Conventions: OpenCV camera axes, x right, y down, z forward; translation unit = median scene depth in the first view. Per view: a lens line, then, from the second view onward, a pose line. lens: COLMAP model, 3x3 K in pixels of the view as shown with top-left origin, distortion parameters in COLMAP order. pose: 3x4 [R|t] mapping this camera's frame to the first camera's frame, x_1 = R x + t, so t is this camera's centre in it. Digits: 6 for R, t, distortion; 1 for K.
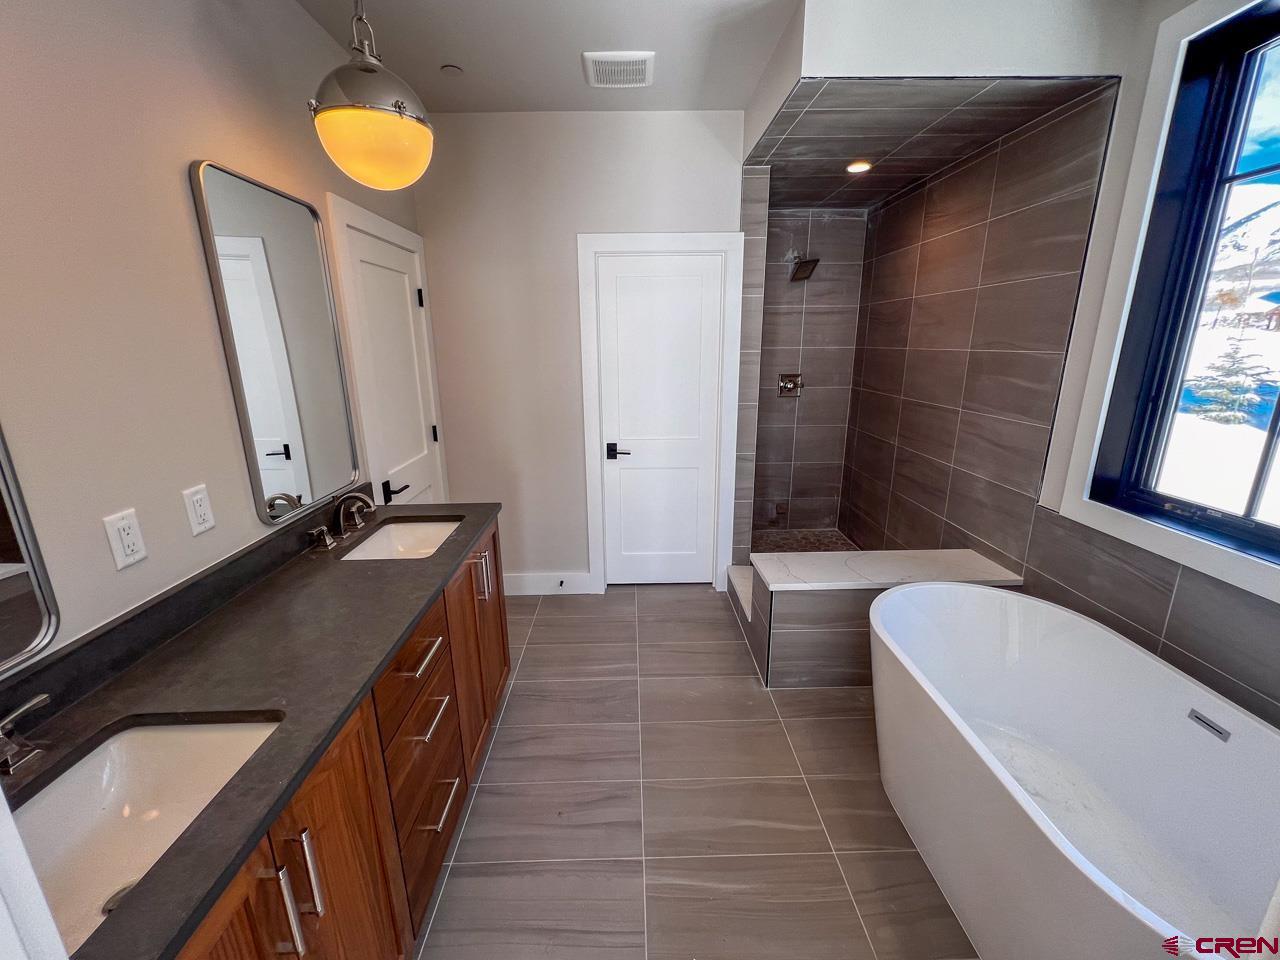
lens RADIAL K [[521.9, 0, 638.7], [0, 521.9, 485.5], [0, 0, 1]] dist [-0.000245, -0.000391]
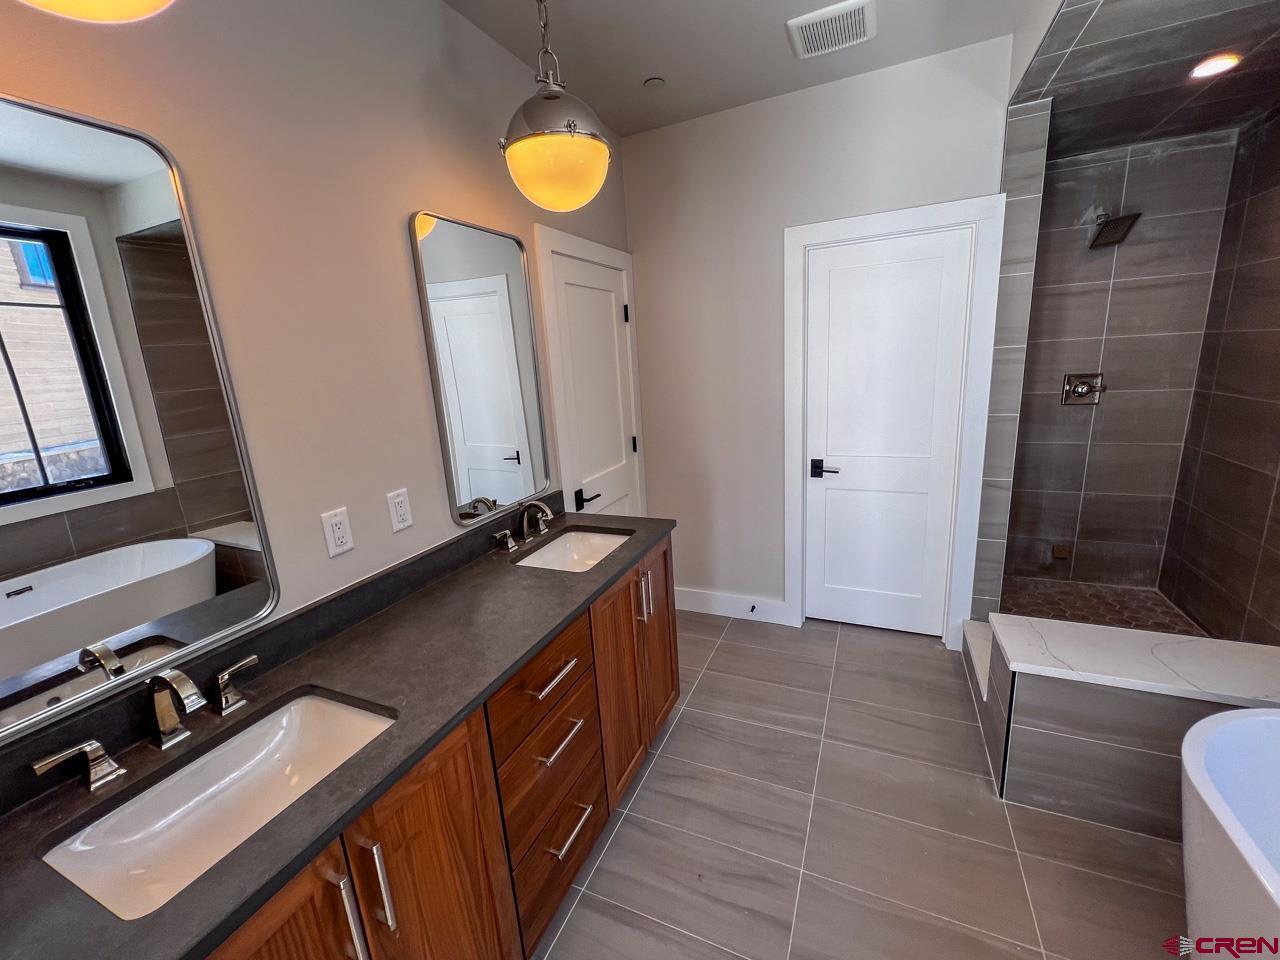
lens RADIAL K [[521.9, 0, 640.8], [0, 521.9, 483.4], [0, 0, 1]] dist [-0.000245, -0.000391]
pose [[0.901346, 0.054658, -0.429637, 0.083035], [-0.062514, 0.998035, -0.004180, -0.025110], [0.428565, 0.030626, 0.902992, 0.104261]]
